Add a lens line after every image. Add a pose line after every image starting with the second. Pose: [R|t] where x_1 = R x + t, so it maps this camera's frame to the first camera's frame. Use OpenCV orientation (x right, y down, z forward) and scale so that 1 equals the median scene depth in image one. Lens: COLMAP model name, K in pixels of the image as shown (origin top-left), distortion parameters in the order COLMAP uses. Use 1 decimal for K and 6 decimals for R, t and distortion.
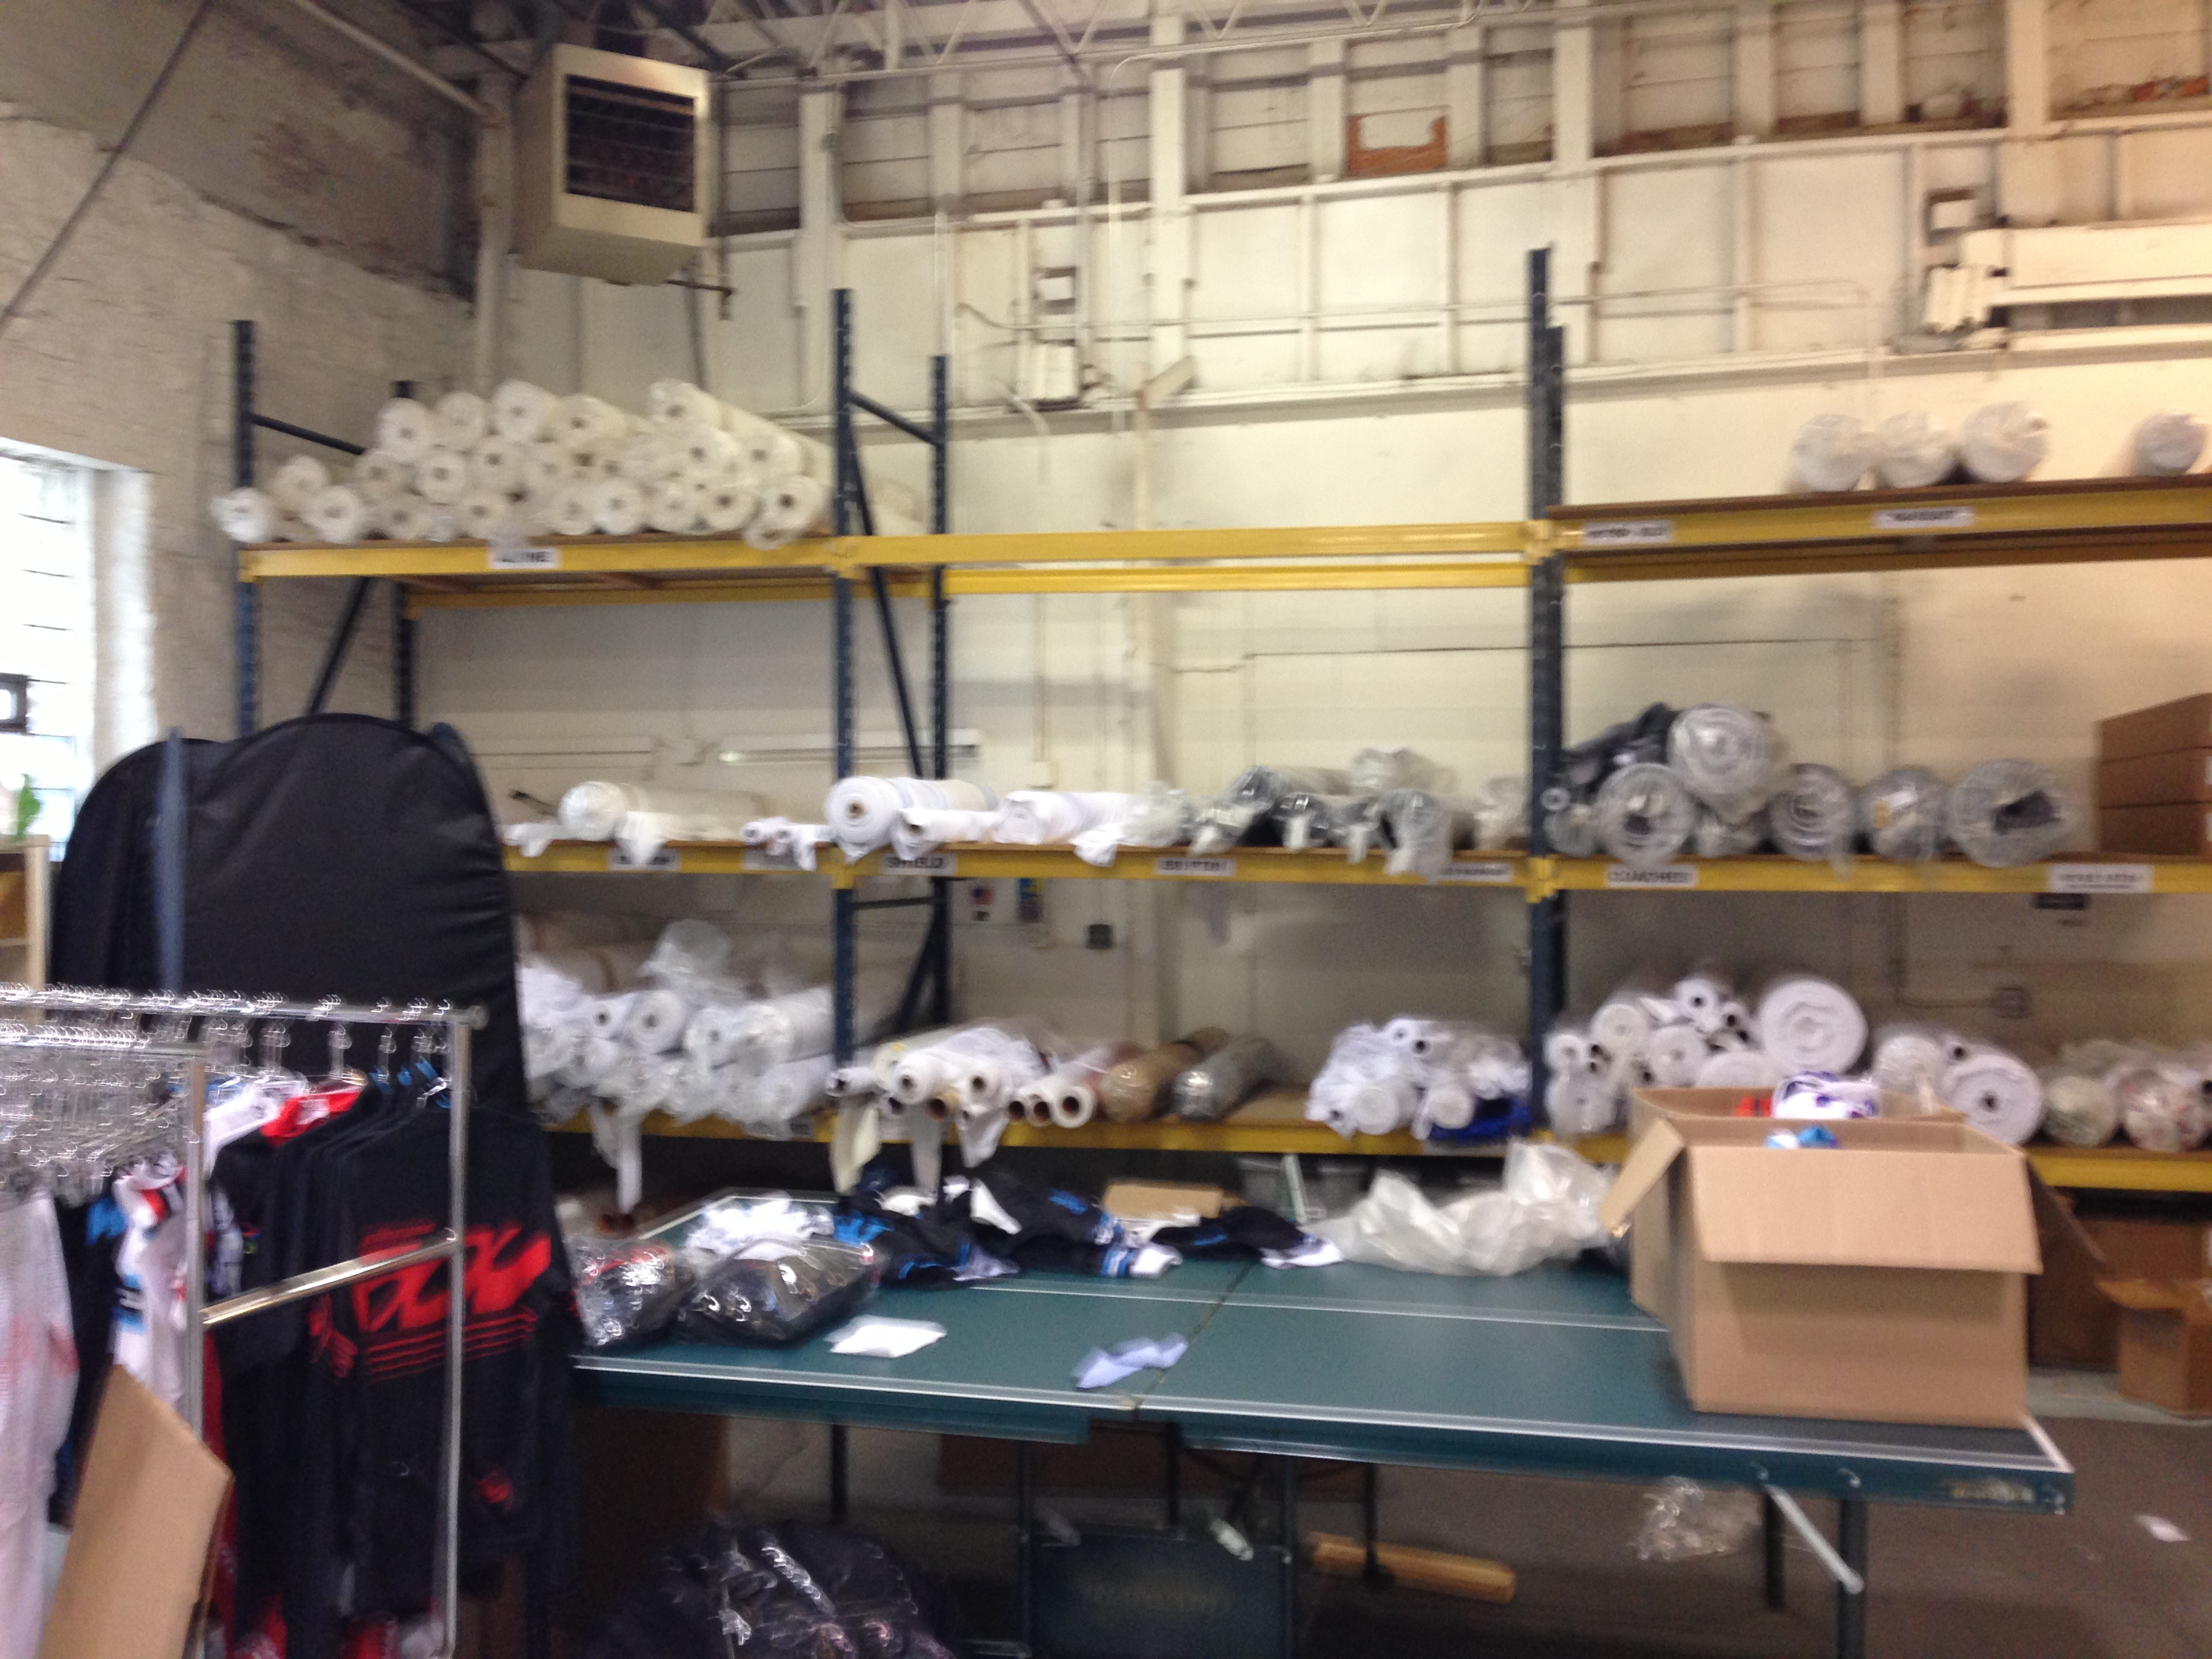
lens RADIAL K [[2180.1, 0, 1106.0], [0, 2180.1, 829.5], [0, 0, 1]] dist [0.111385, 0.000722]
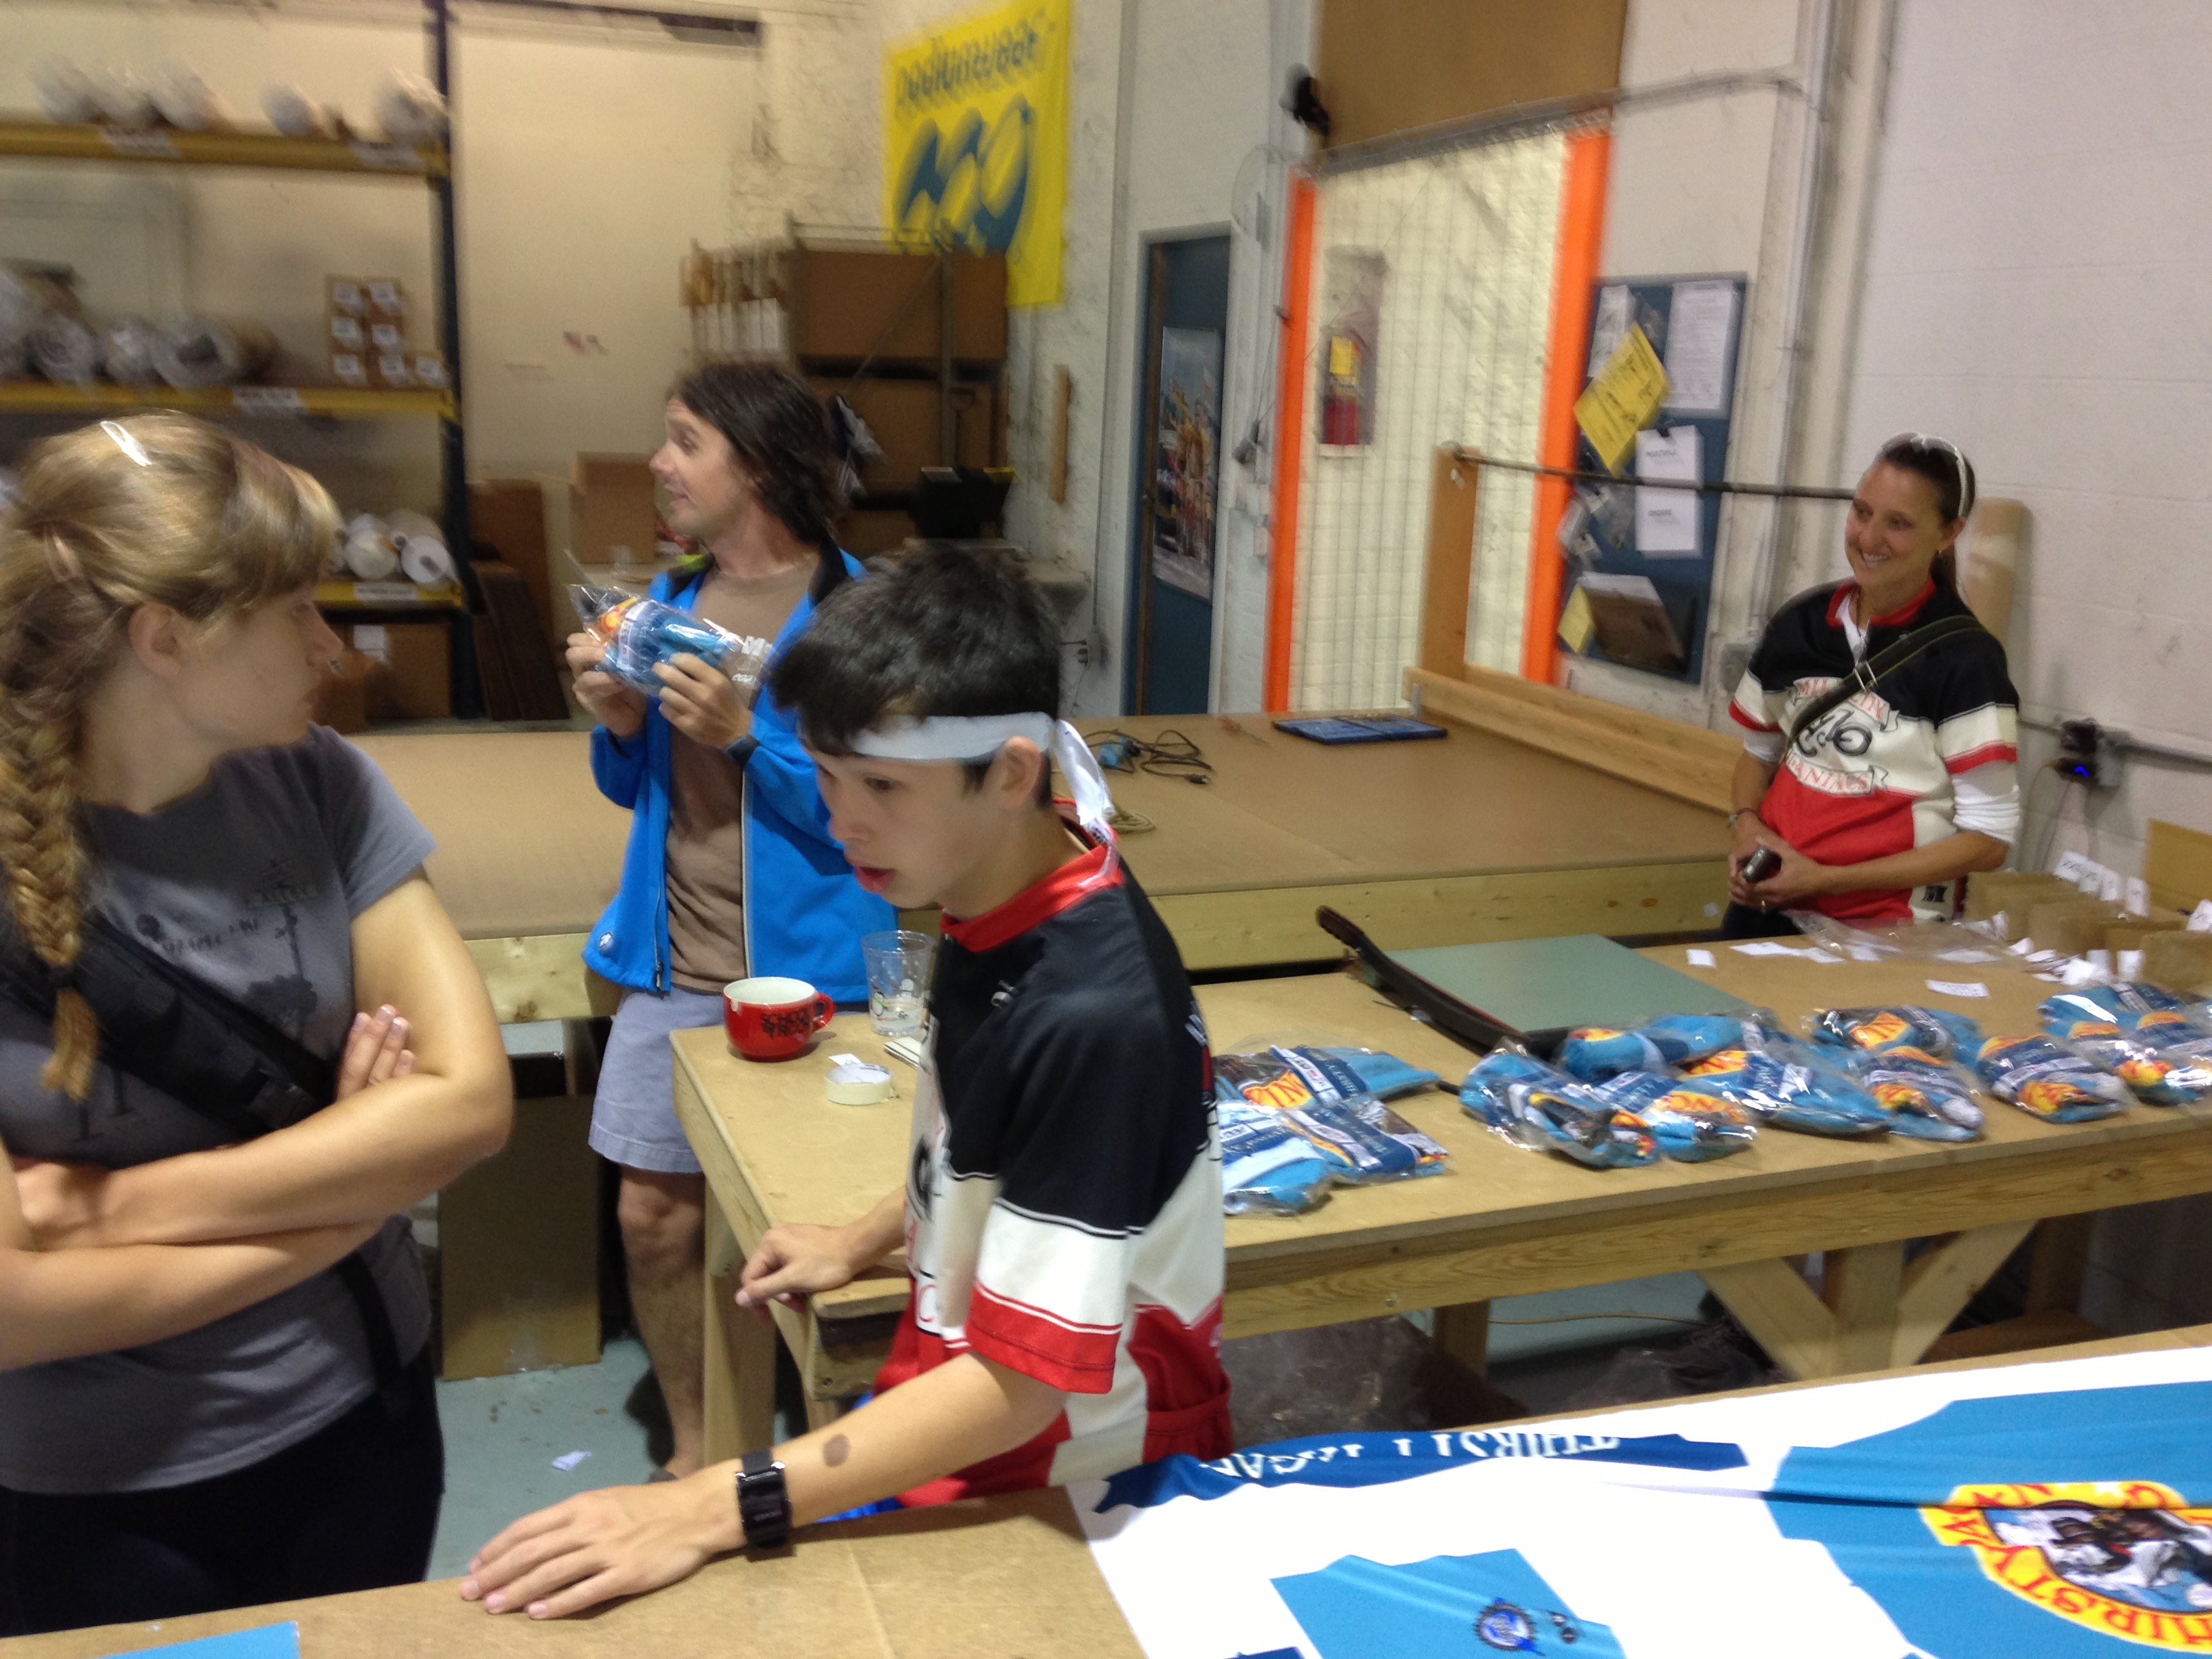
lens RADIAL K [[2049.0, 0, 1119.7], [0, 2049.0, 838.5], [0, 0, 1]] dist [0.154195, -0.256770]
pose [[0.828081, -0.095101, 0.552482, 0.110086], [-0.028166, 0.977204, 0.210426, -0.001729], [-0.559900, -0.189811, 0.806526, -0.517848]]
